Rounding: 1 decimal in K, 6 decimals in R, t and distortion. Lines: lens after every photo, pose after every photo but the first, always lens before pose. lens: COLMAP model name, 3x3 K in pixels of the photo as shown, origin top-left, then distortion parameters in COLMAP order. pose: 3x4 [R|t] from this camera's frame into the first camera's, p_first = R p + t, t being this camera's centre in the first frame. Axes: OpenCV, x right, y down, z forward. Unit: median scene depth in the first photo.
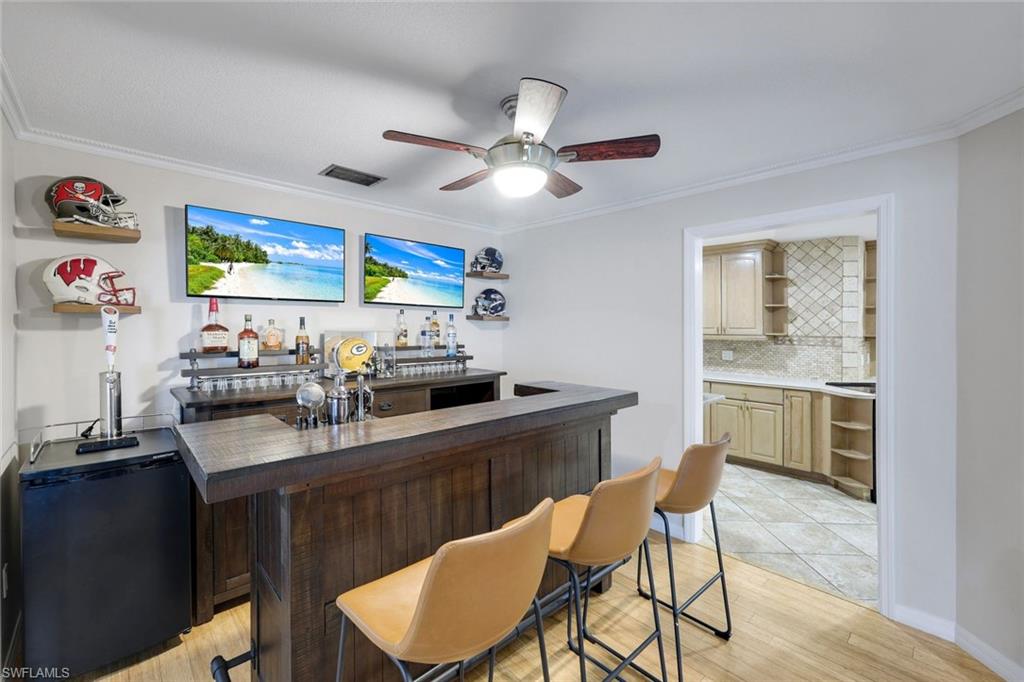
lens RADIAL K [[425.6, 0, 506.7], [0, 425.6, 326.8], [0, 0, 1]] dist [-0.000109, -0.000090]
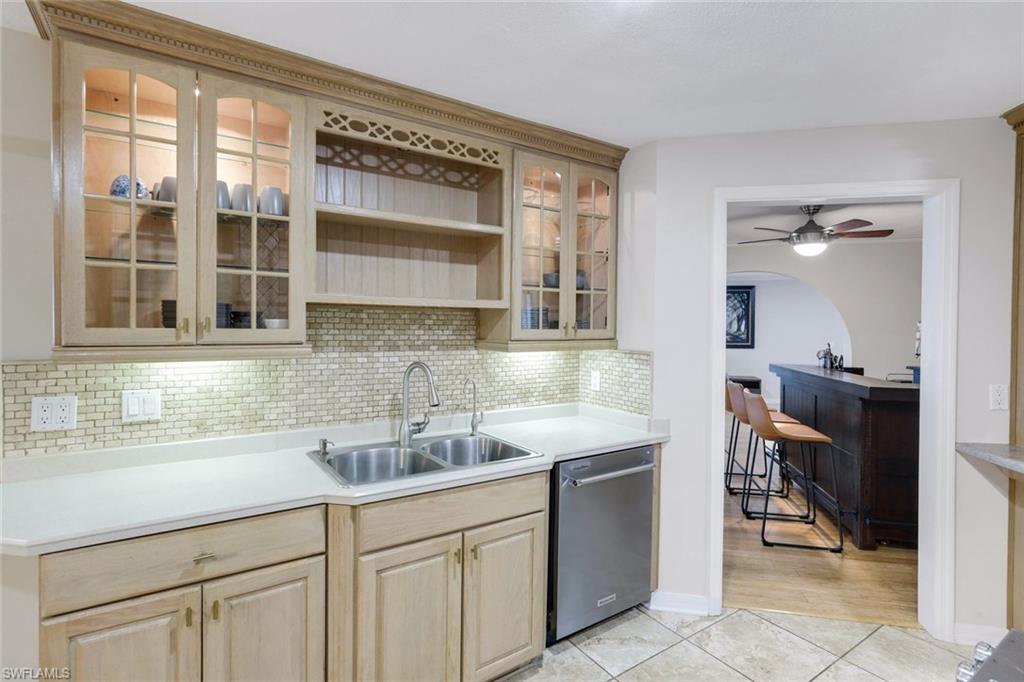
lens RADIAL K [[500.5, 0, 512.3], [0, 500.5, 335.9], [0, 0, 1]] dist [-0.000322, 0.000042]
pose [[-0.812186, 0.001224, -0.583397, 1.238727], [-0.008246, 0.999874, 0.013578, 0.009650], [0.583340, 0.015838, -0.812074, 1.053367]]
